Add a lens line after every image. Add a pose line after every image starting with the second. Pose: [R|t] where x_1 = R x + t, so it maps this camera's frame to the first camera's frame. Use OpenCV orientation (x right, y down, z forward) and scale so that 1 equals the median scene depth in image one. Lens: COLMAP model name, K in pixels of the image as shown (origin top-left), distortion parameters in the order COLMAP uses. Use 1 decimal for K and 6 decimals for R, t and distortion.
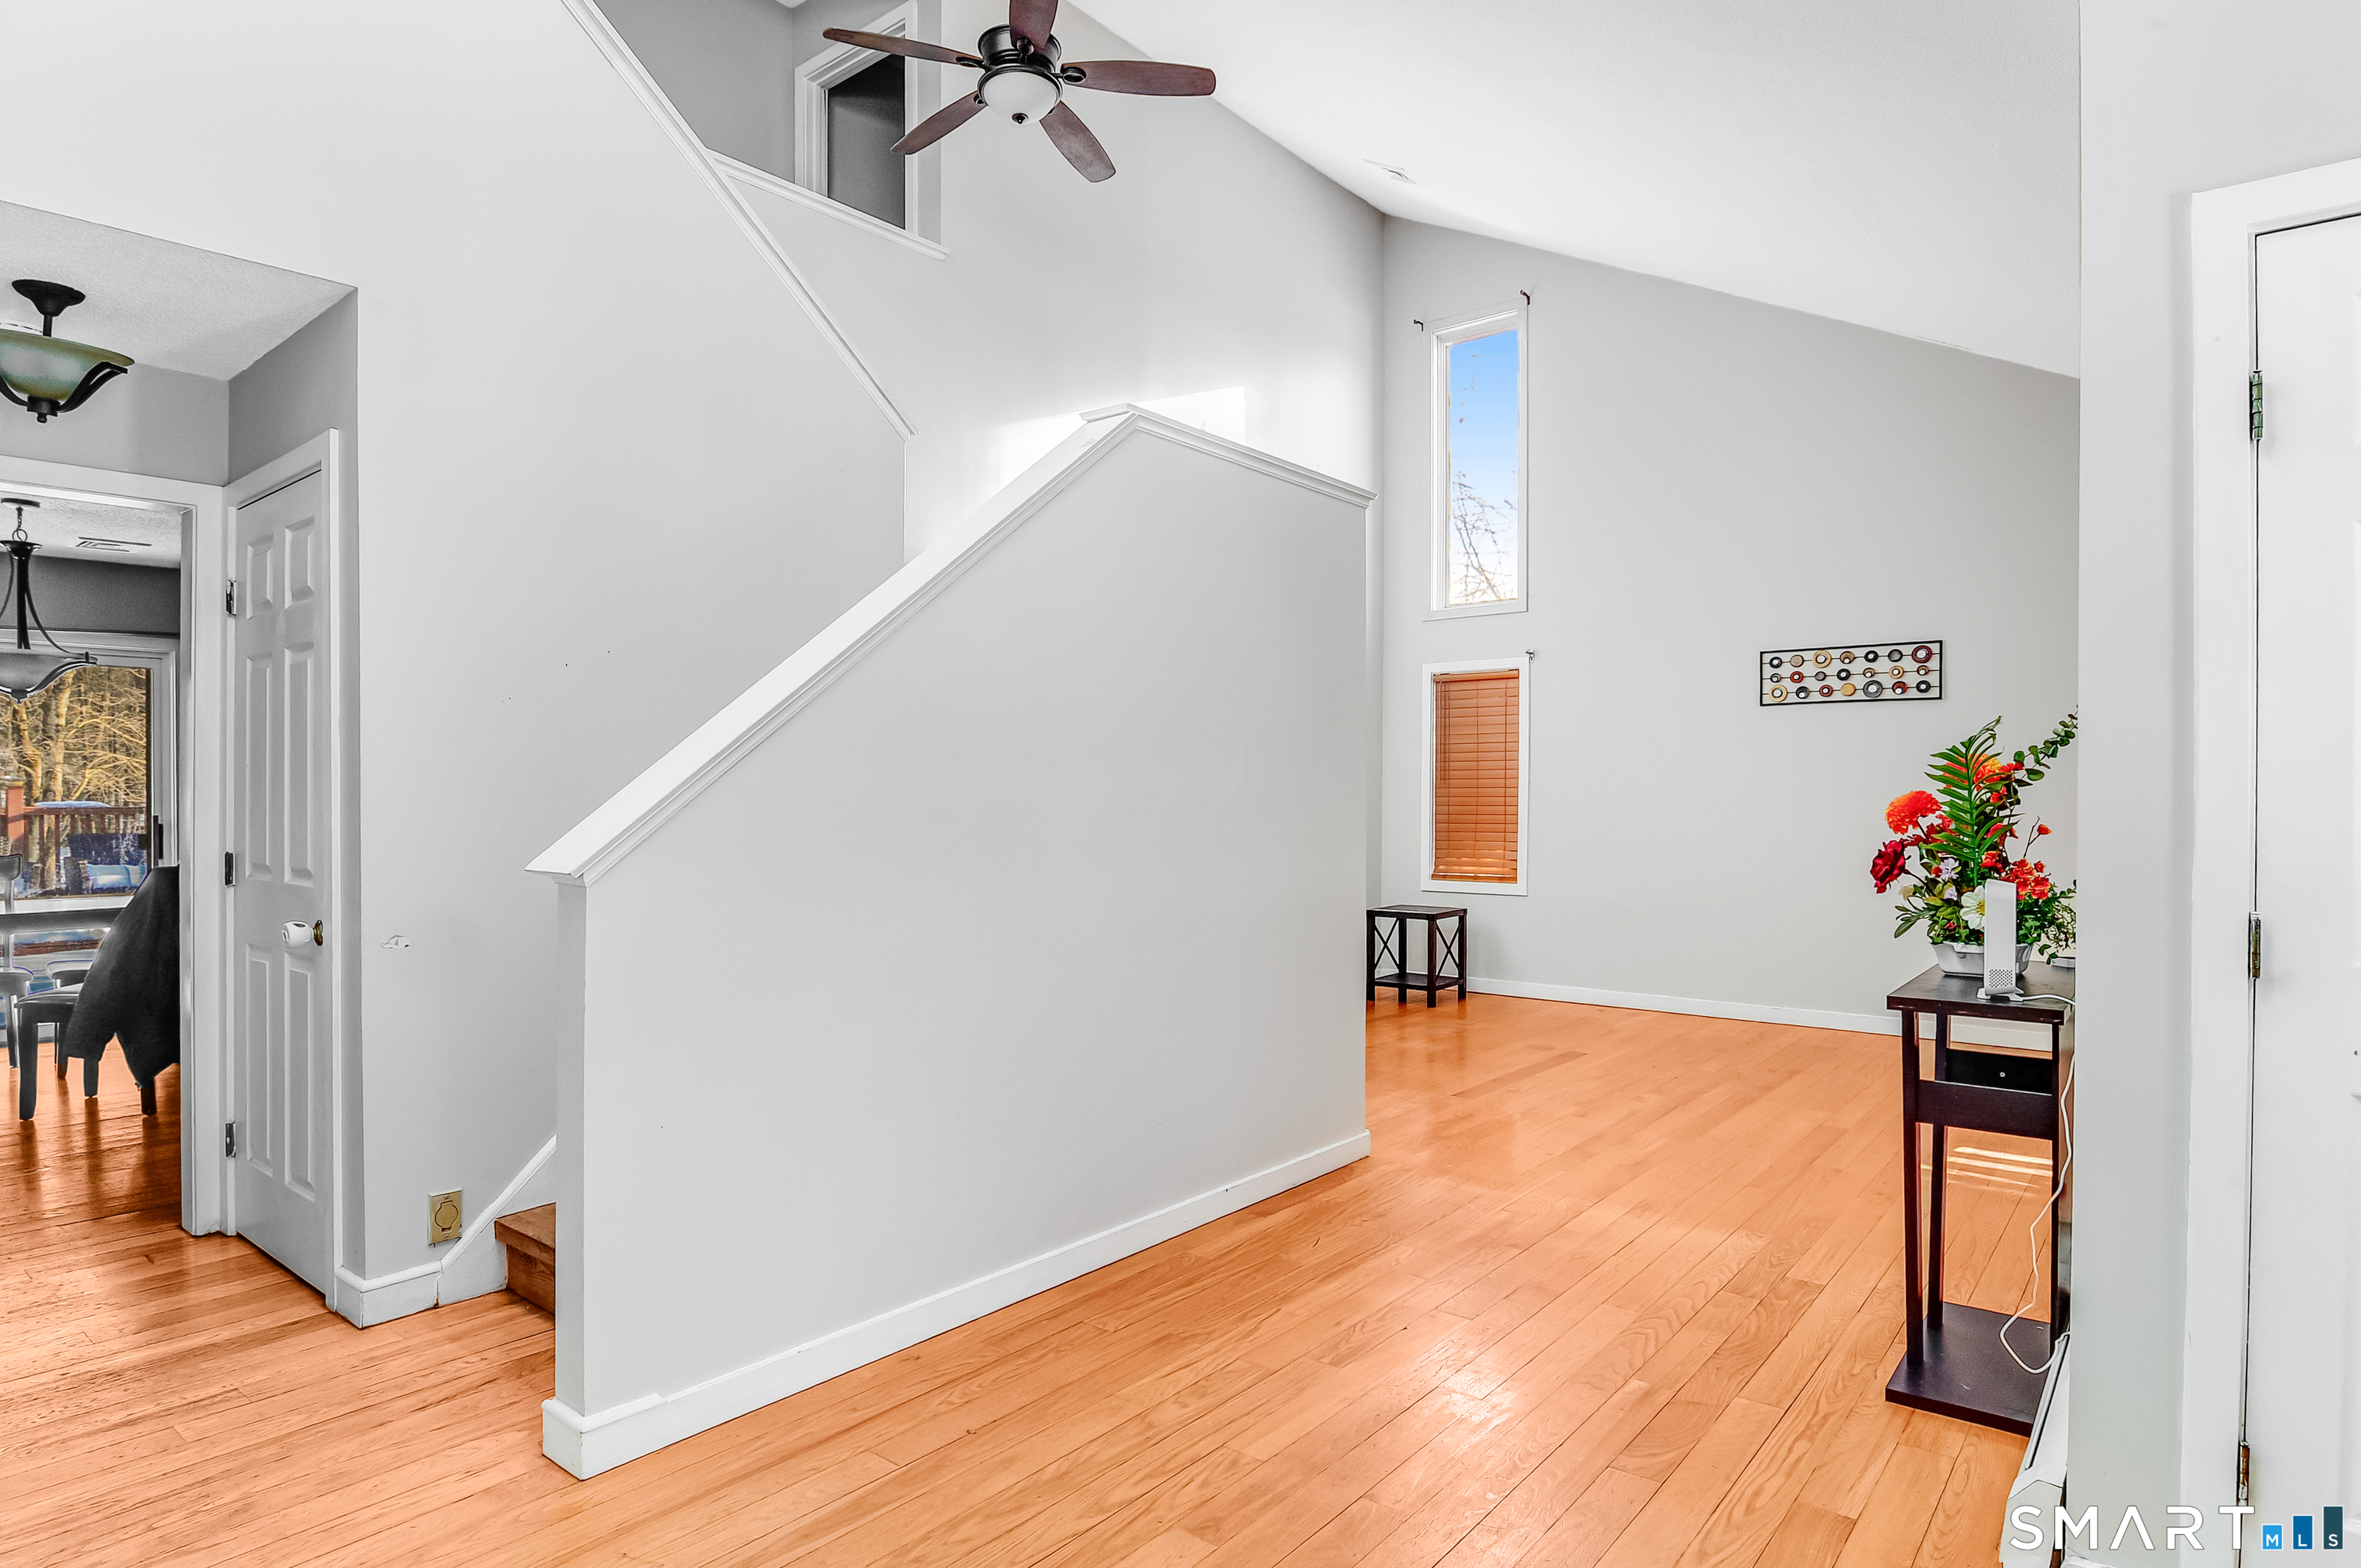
lens RADIAL K [[1302.4, 0, 1157.9], [0, 1302.4, 795.6], [0, 0, 1]] dist [-0.014086, -0.000219]
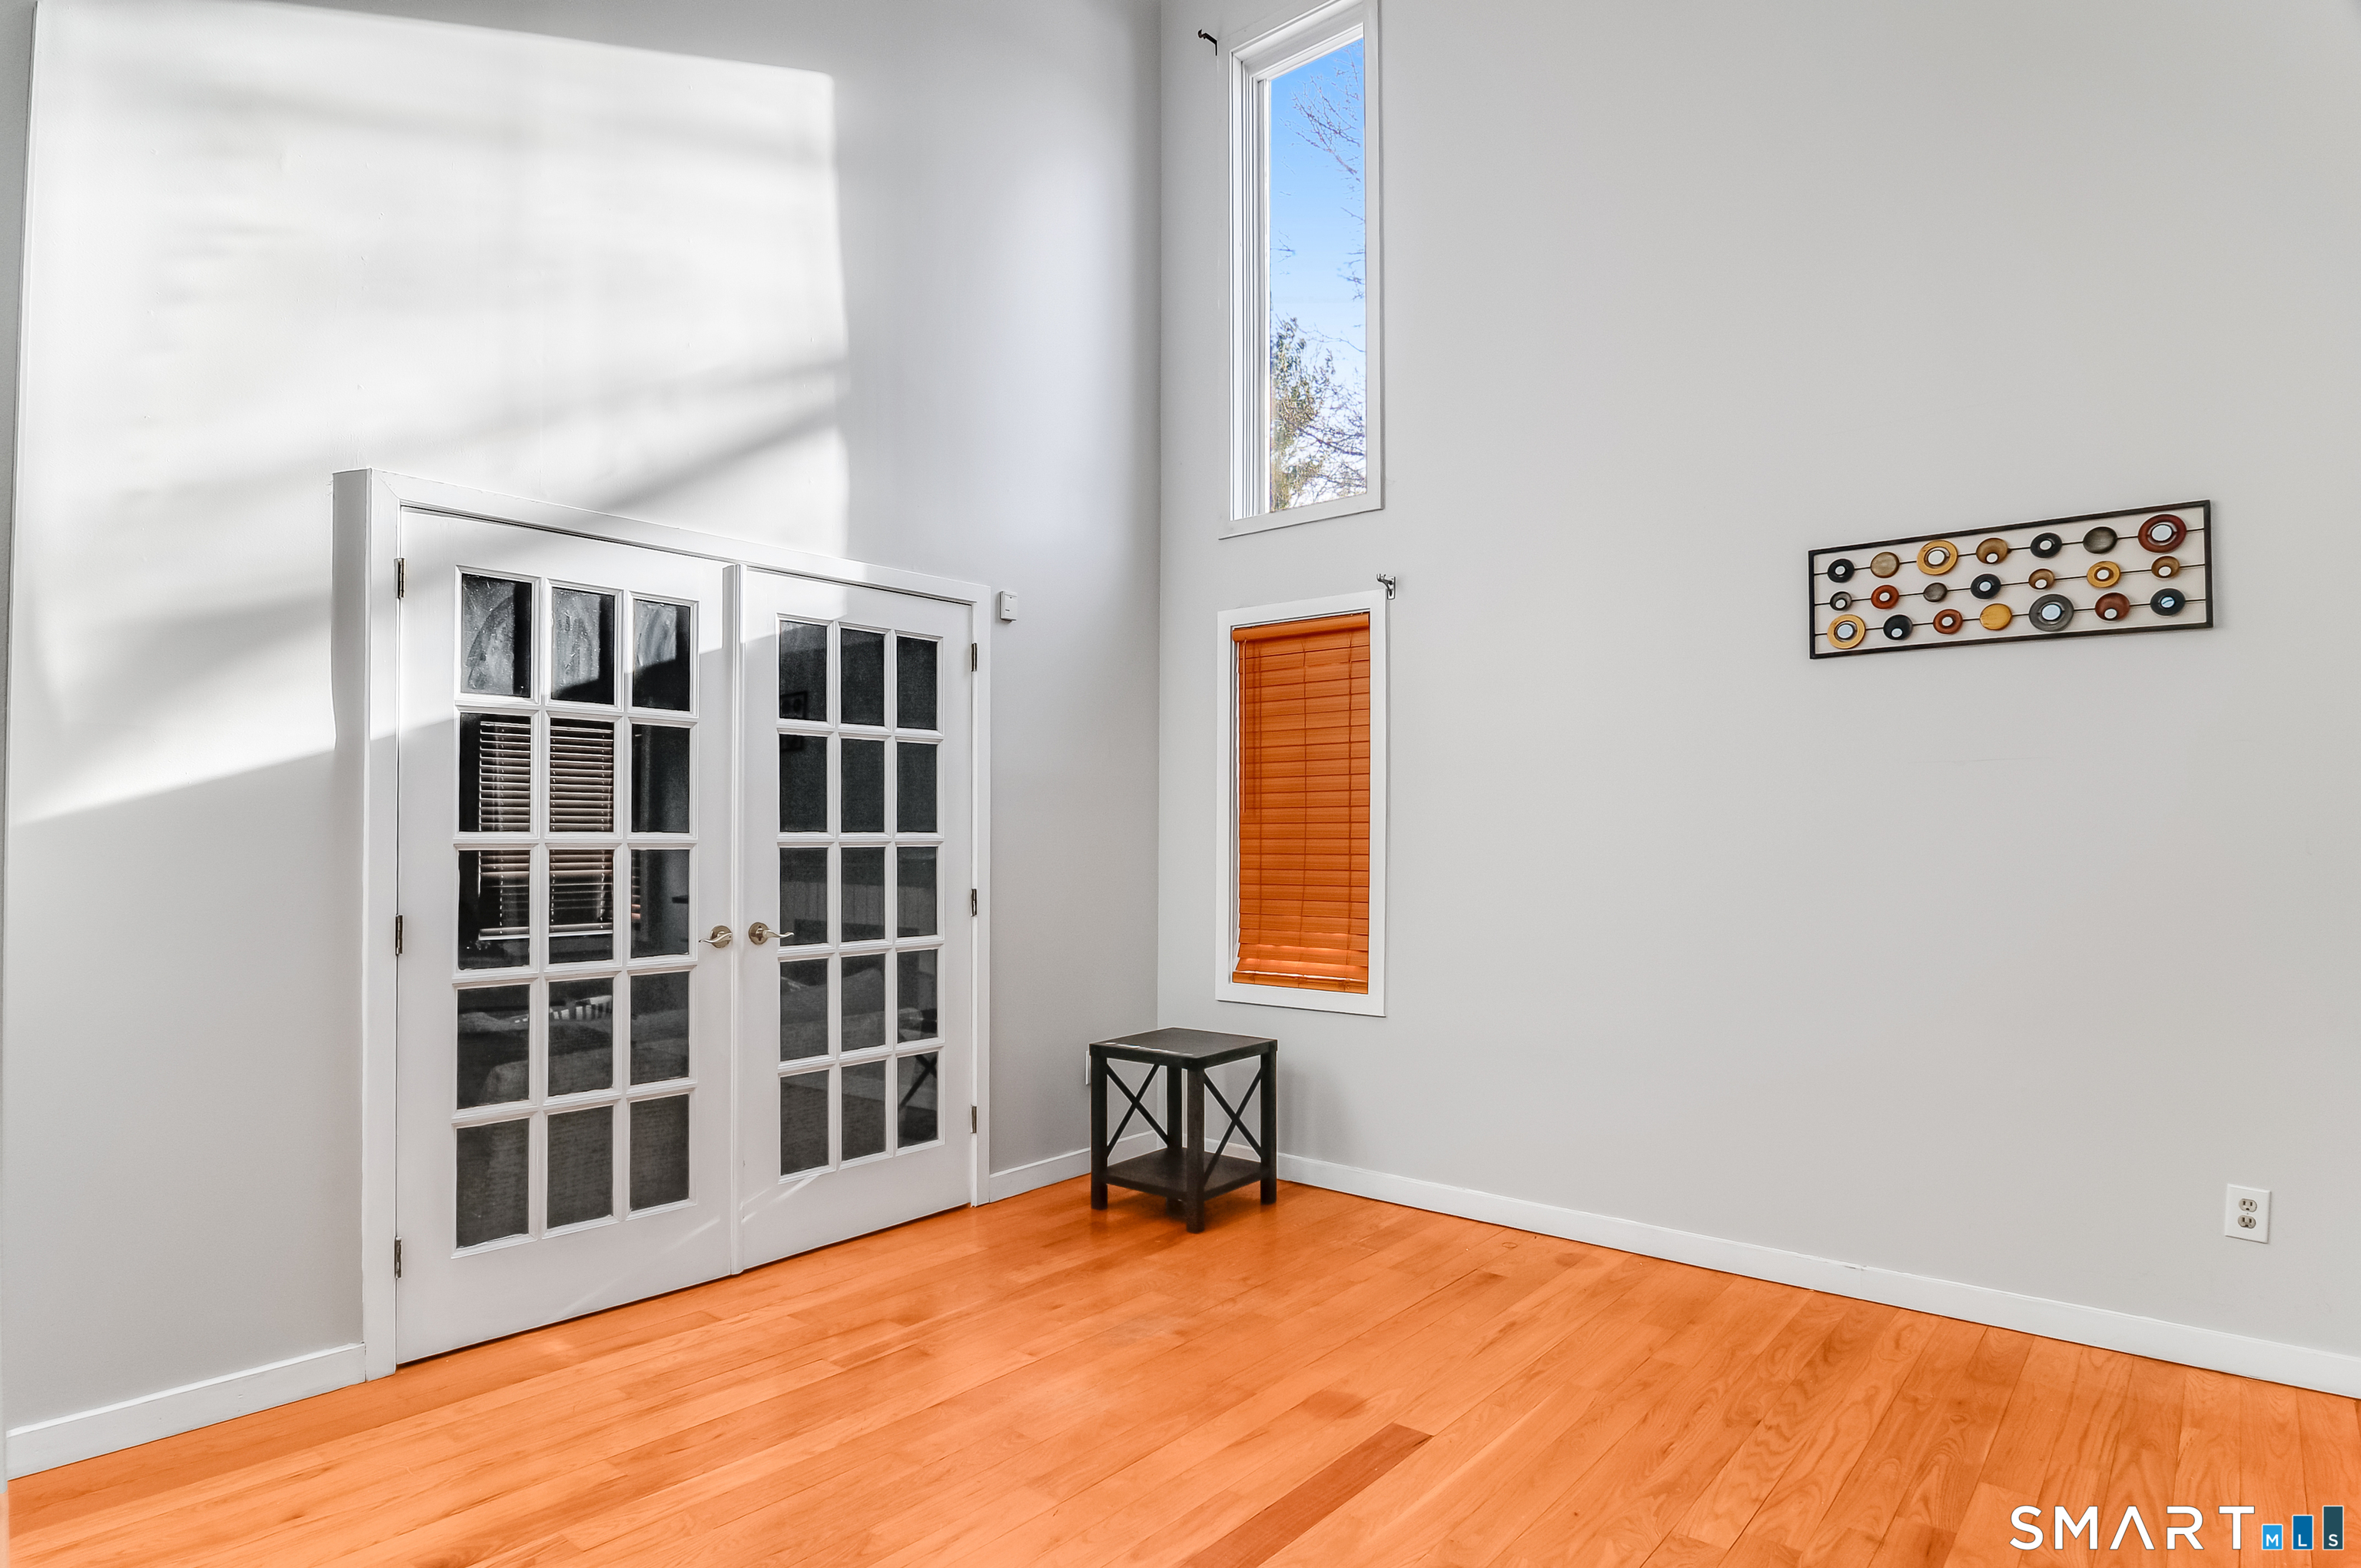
lens RADIAL K [[1269.6, 0, 1164.6], [0, 1269.6, 800.7], [0, 0, 1]] dist [0.000929, -0.007655]
pose [[0.999963, -0.002562, -0.008268, 0.219146], [0.002329, 0.999605, -0.028012, -0.000397], [0.008336, 0.027991, 0.999573, 0.512028]]
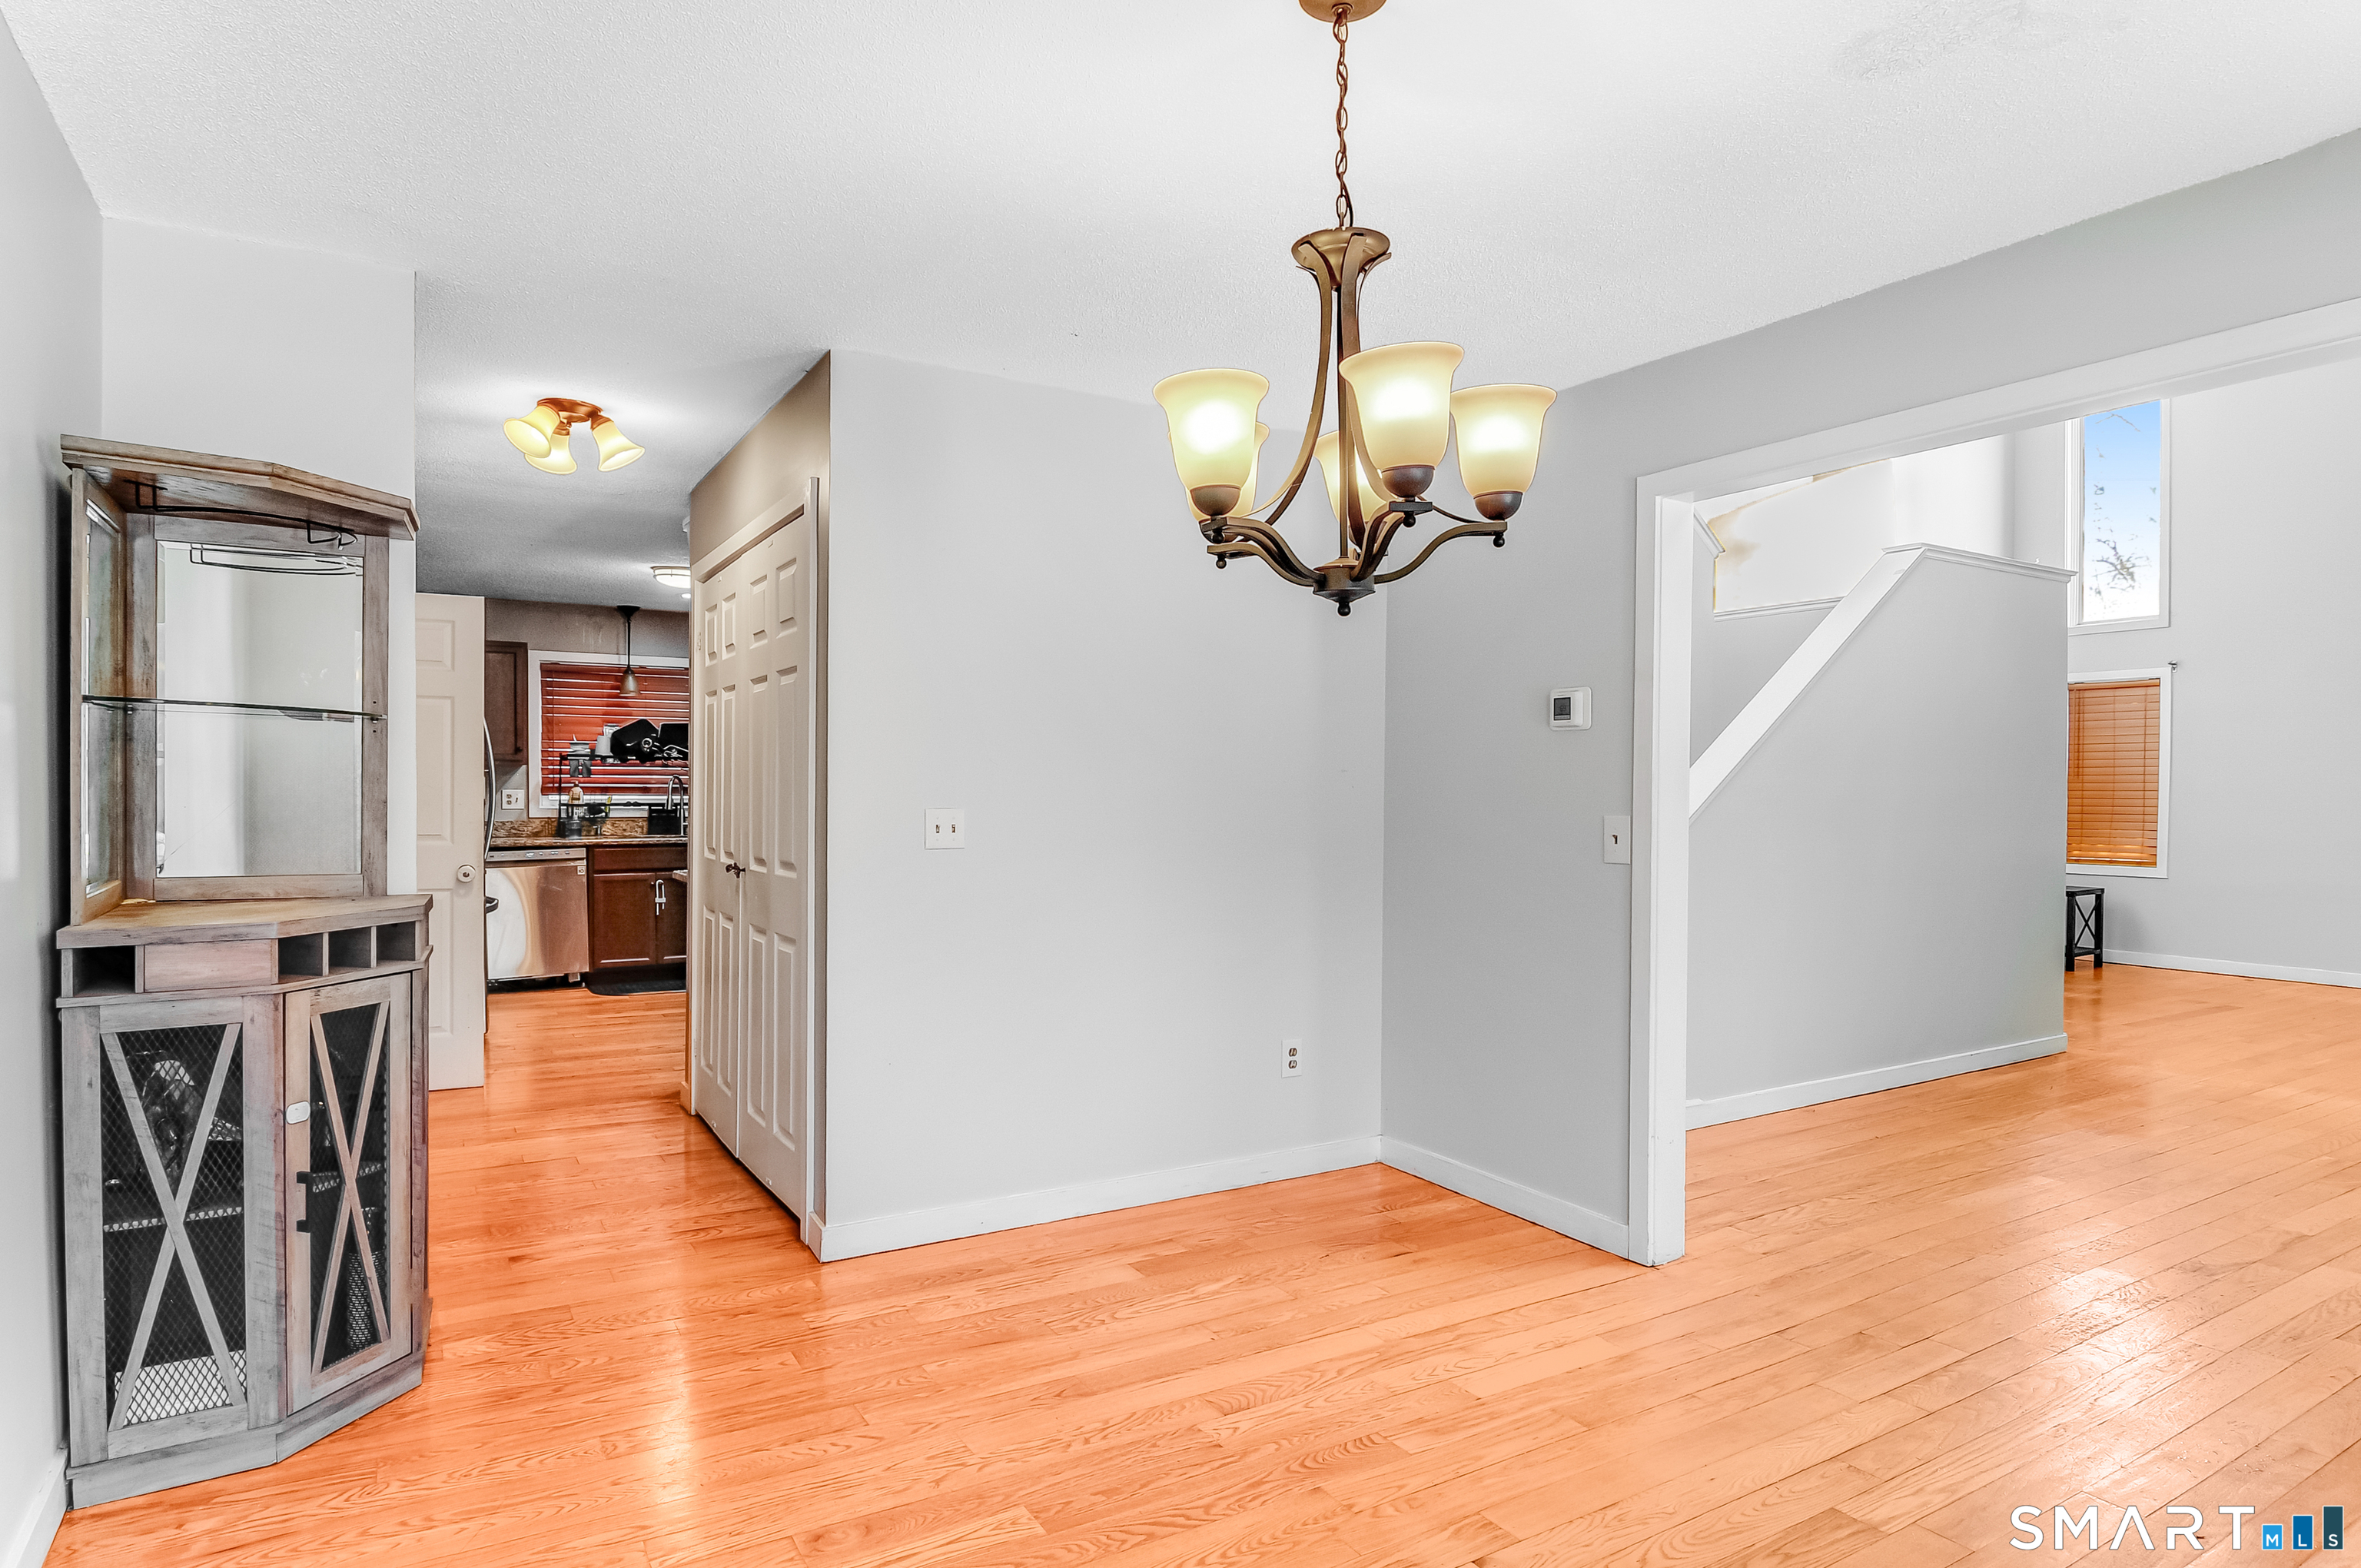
lens RADIAL K [[1269.6, 0, 1164.6], [0, 1269.6, 800.7], [0, 0, 1]] dist [0.000929, -0.007655]
pose [[0.938682, 0.005838, -0.344735, -0.175749], [-0.002372, 0.999942, 0.010475, -0.000252], [0.344776, -0.009015, 0.938642, -0.377931]]
